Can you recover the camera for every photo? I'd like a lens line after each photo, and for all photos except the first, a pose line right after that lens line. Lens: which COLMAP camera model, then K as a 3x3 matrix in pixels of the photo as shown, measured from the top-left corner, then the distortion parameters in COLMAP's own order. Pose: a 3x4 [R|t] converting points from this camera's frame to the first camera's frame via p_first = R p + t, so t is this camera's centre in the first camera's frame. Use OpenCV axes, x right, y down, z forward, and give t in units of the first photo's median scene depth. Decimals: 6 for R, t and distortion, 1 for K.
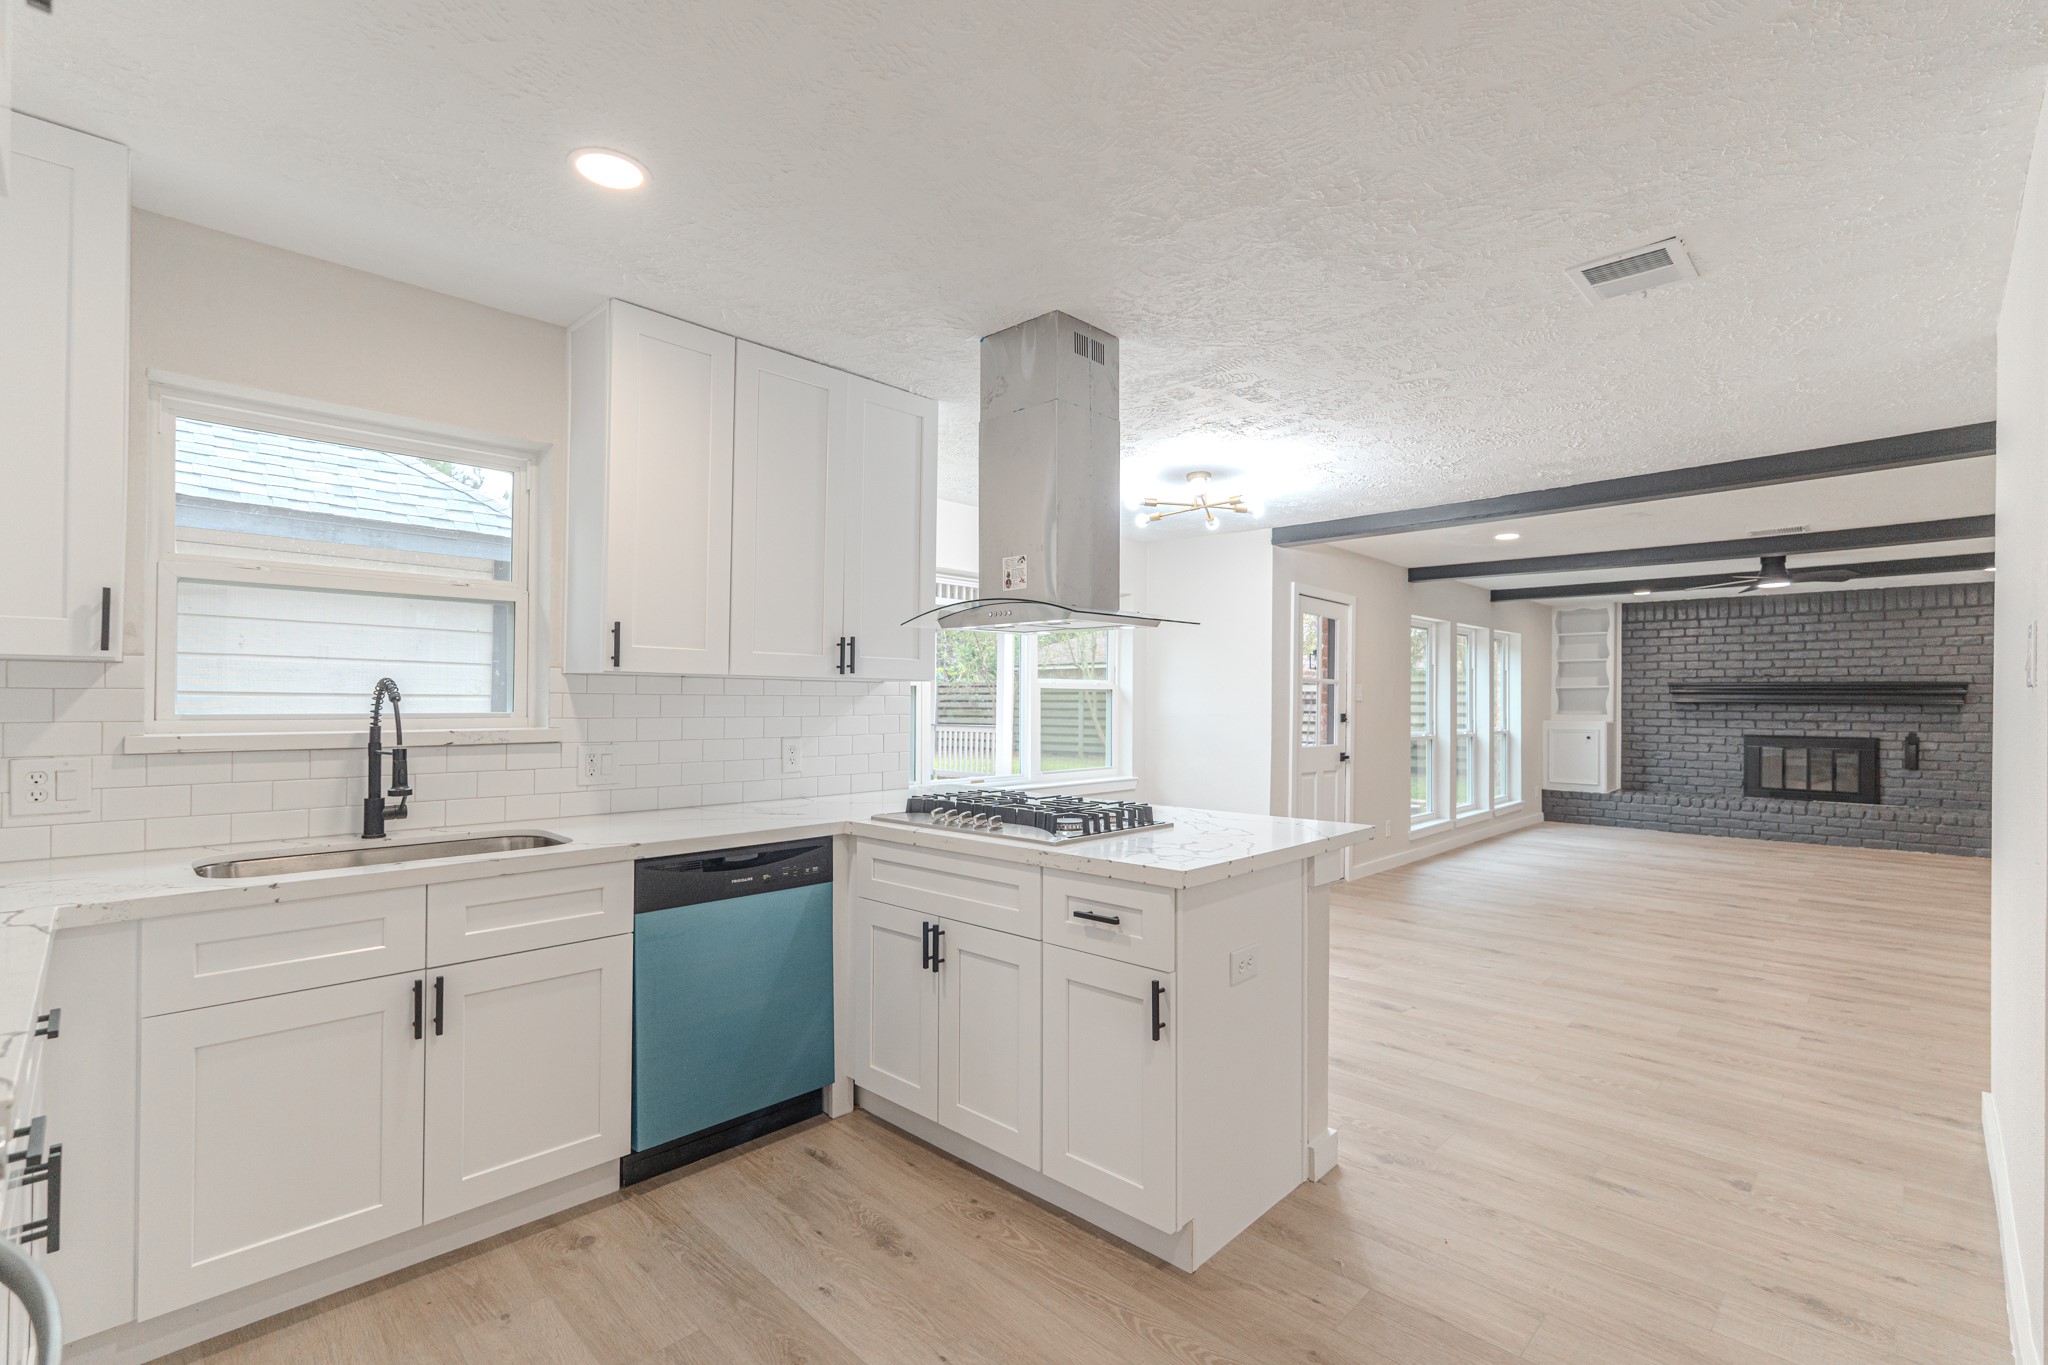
lens RADIAL K [[915.8, 0, 1004.9], [0, 915.8, 690.9], [0, 0, 1]] dist [-0.000499, -0.000945]
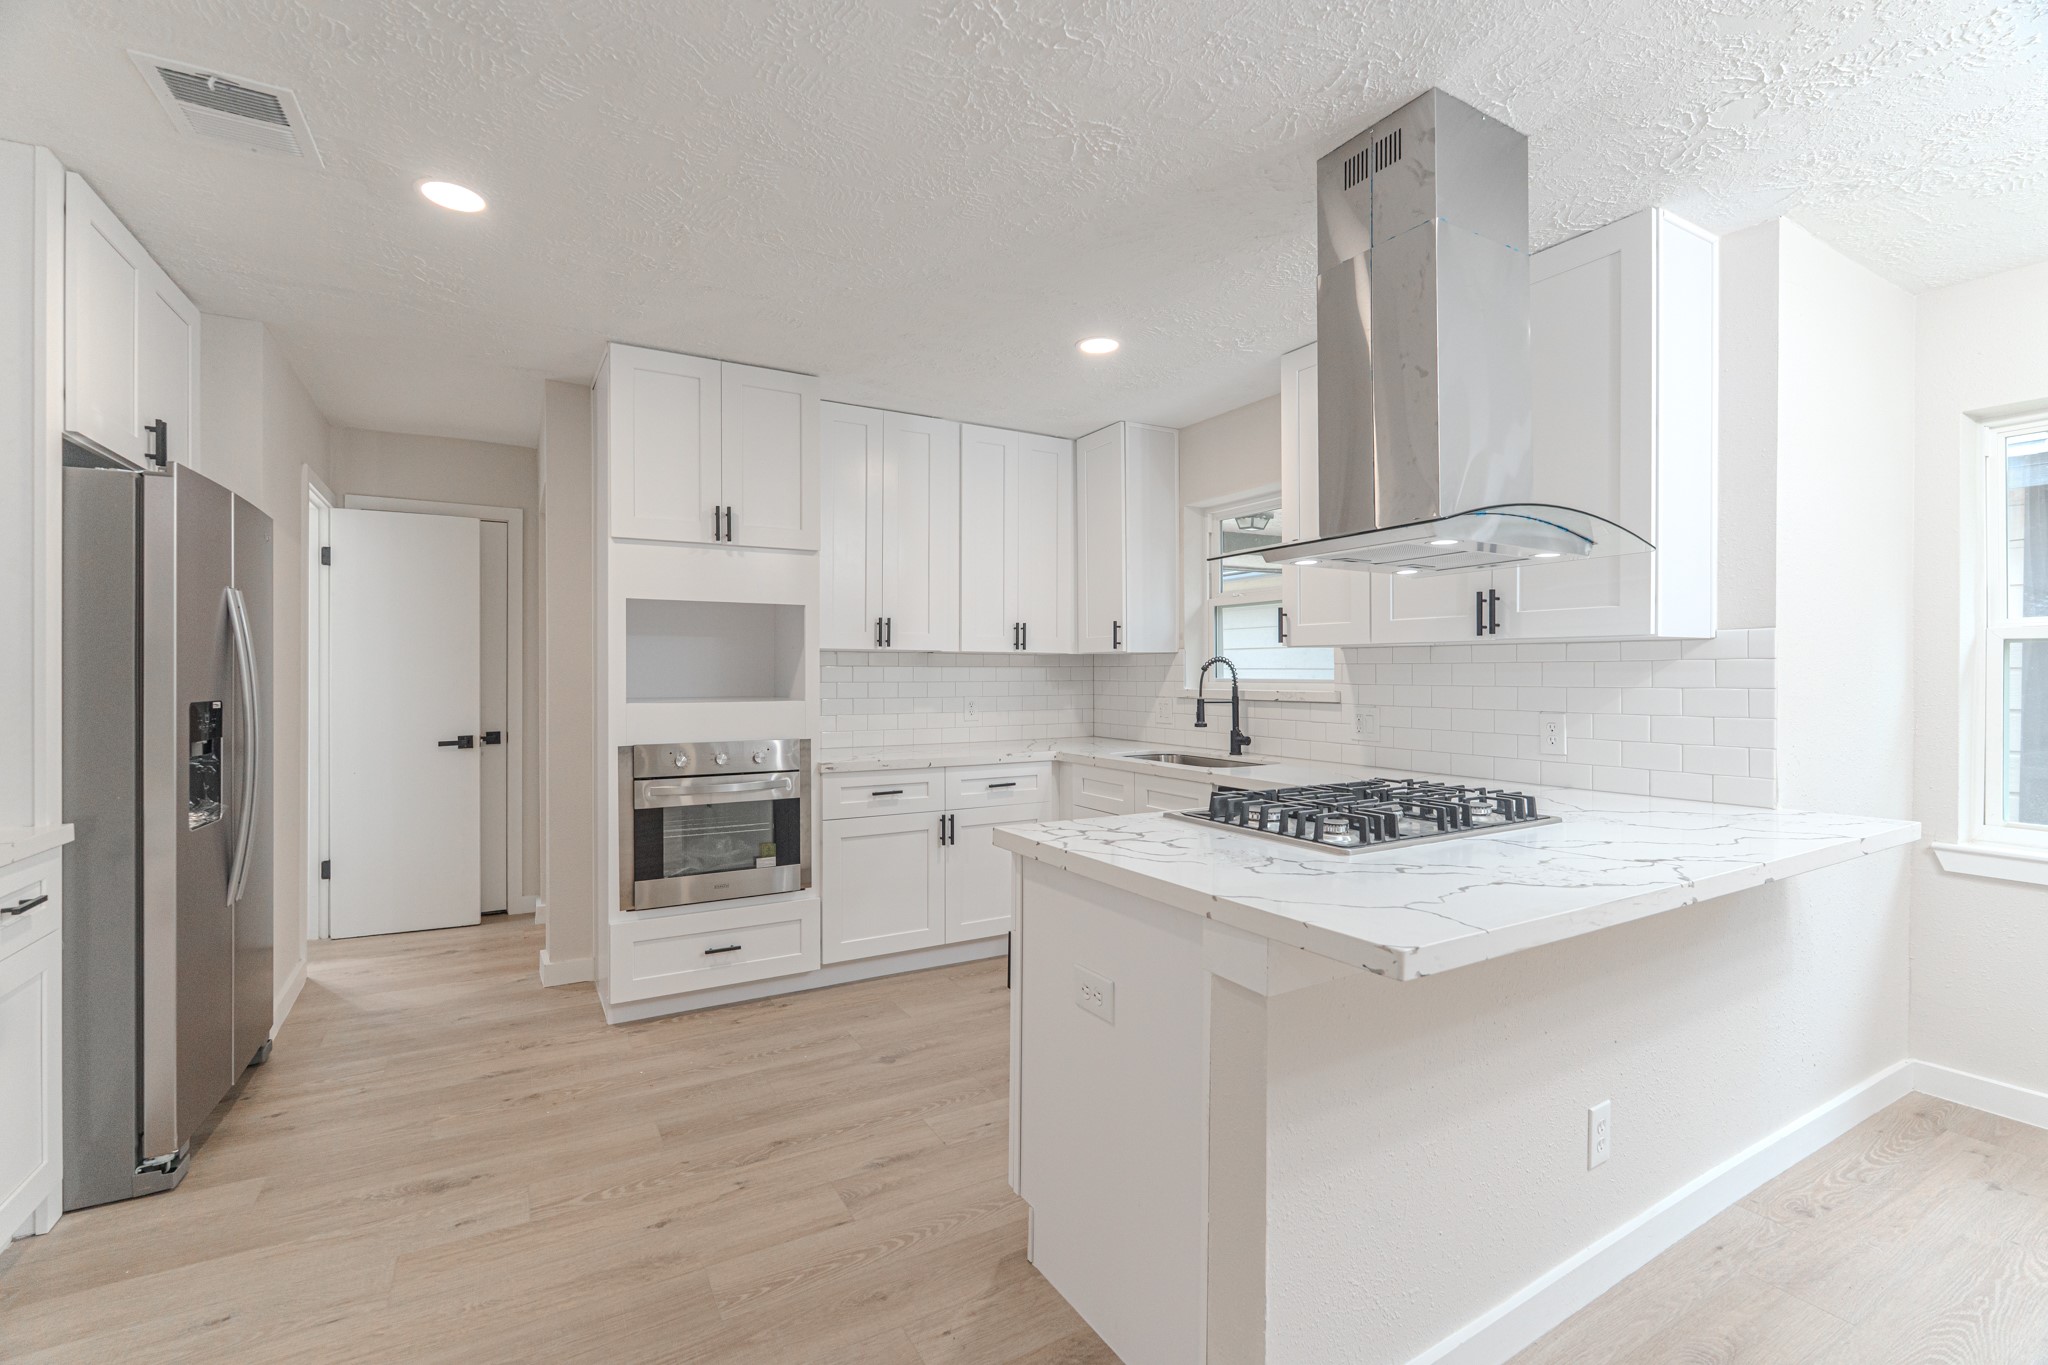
lens RADIAL K [[915.8, 0, 1038.9], [0, 915.8, 674.2], [0, 0, 1]] dist [-0.000499, -0.000945]
pose [[-0.259854, -0.005501, -0.965632, 0.801747], [0.007064, 0.999946, -0.007597, 0.022638], [0.965622, -0.008795, -0.259801, 0.898803]]
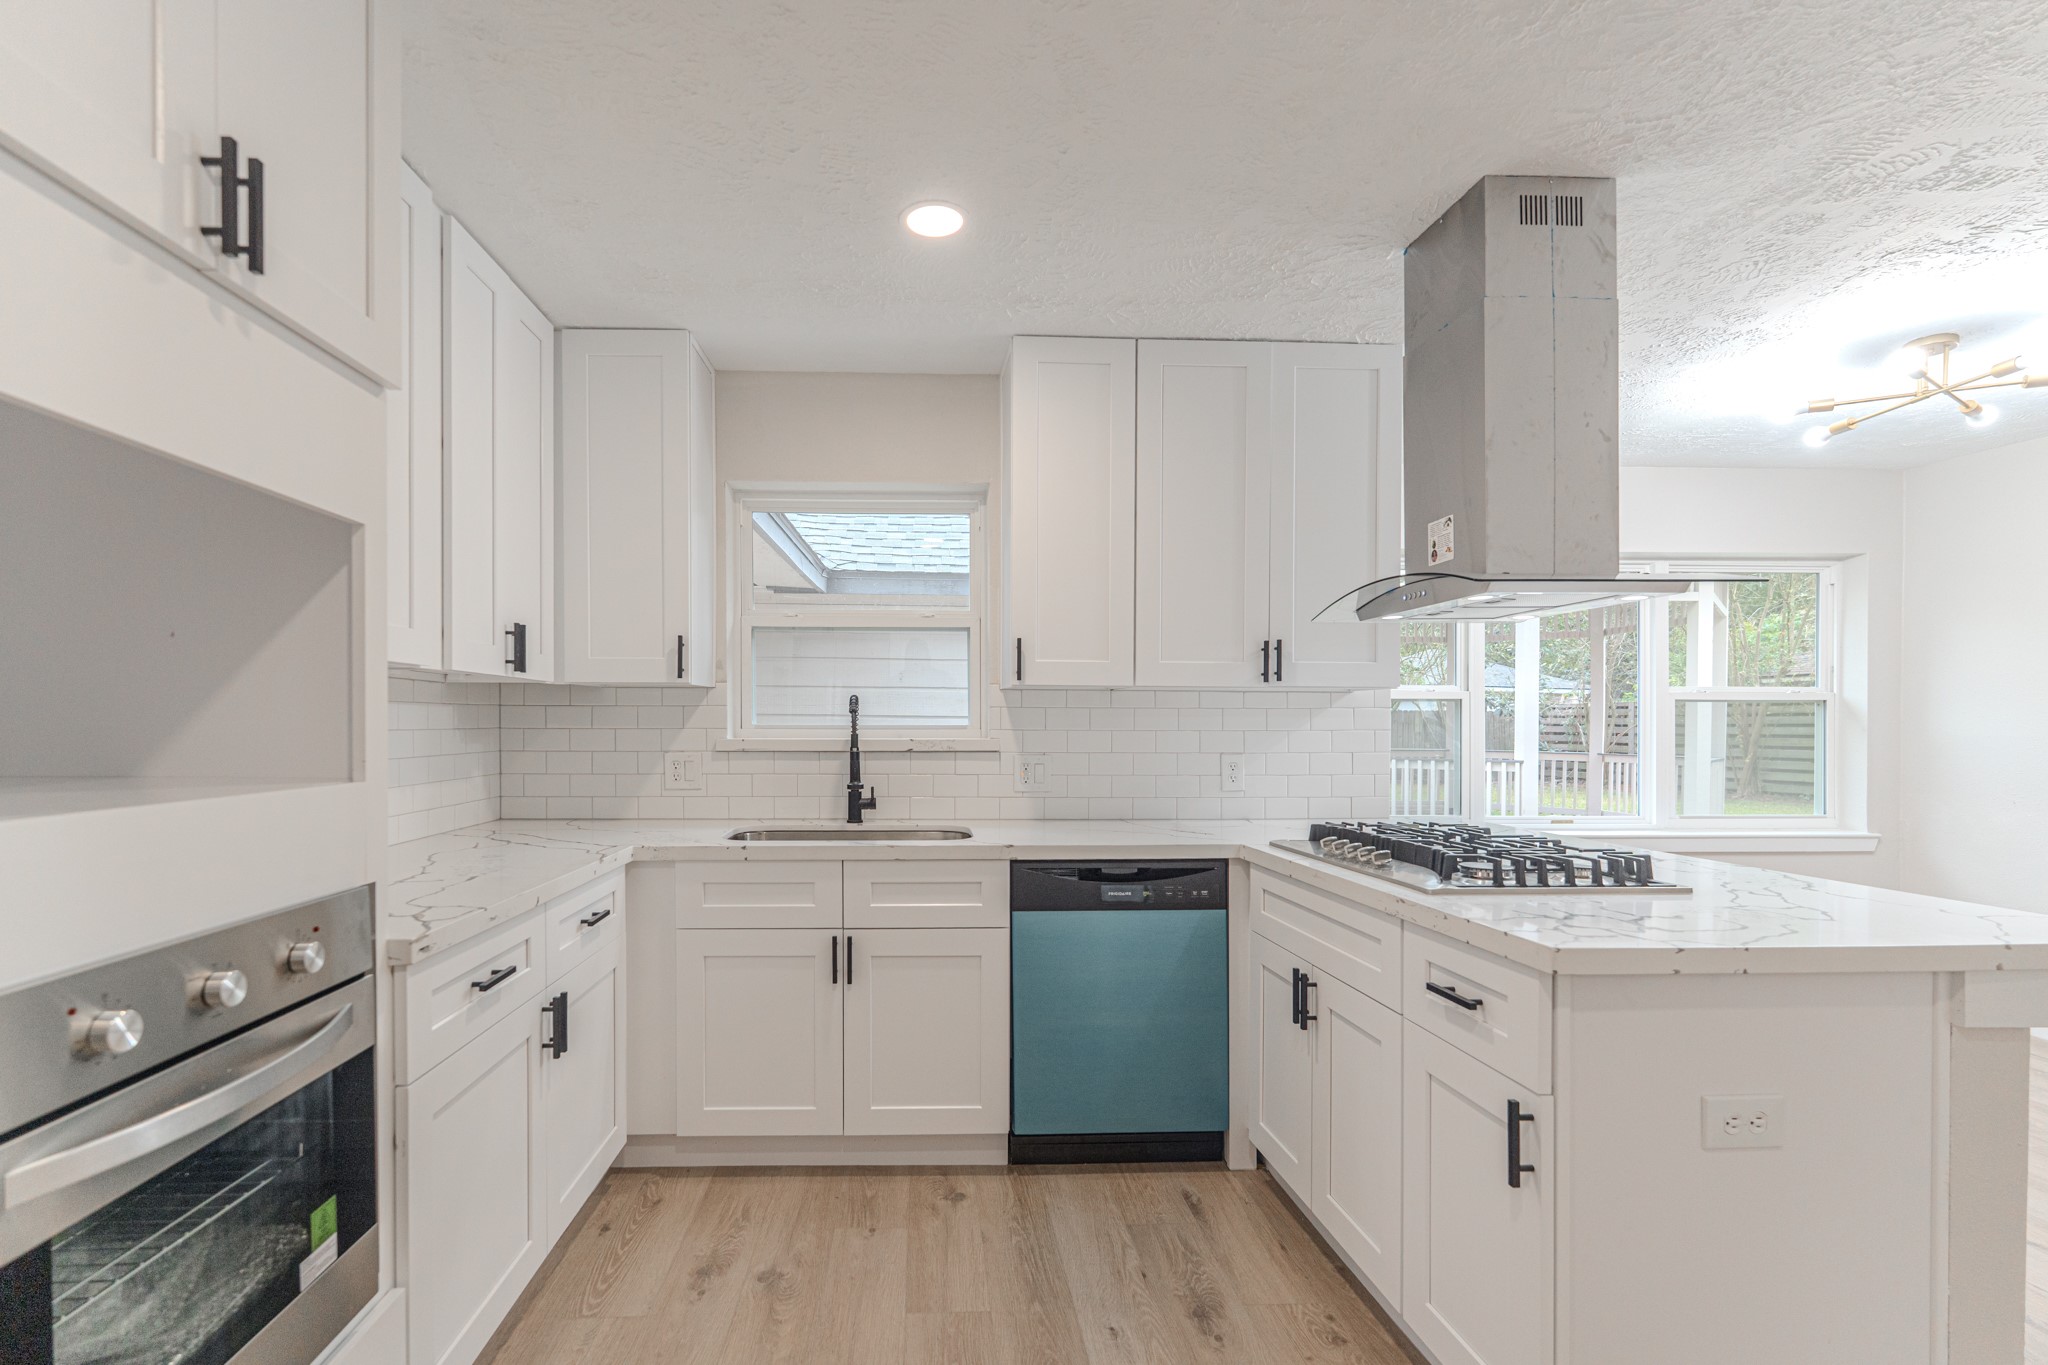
lens RADIAL K [[915.8, 0, 951.2], [0, 915.8, 731.1], [0, 0, 1]] dist [-0.000499, -0.000945]
pose [[0.727659, 0.000785, -0.685939, 0.227206], [0.008588, 0.999911, 0.010255, 0.019124], [0.685885, -0.013353, 0.727587, 0.147413]]
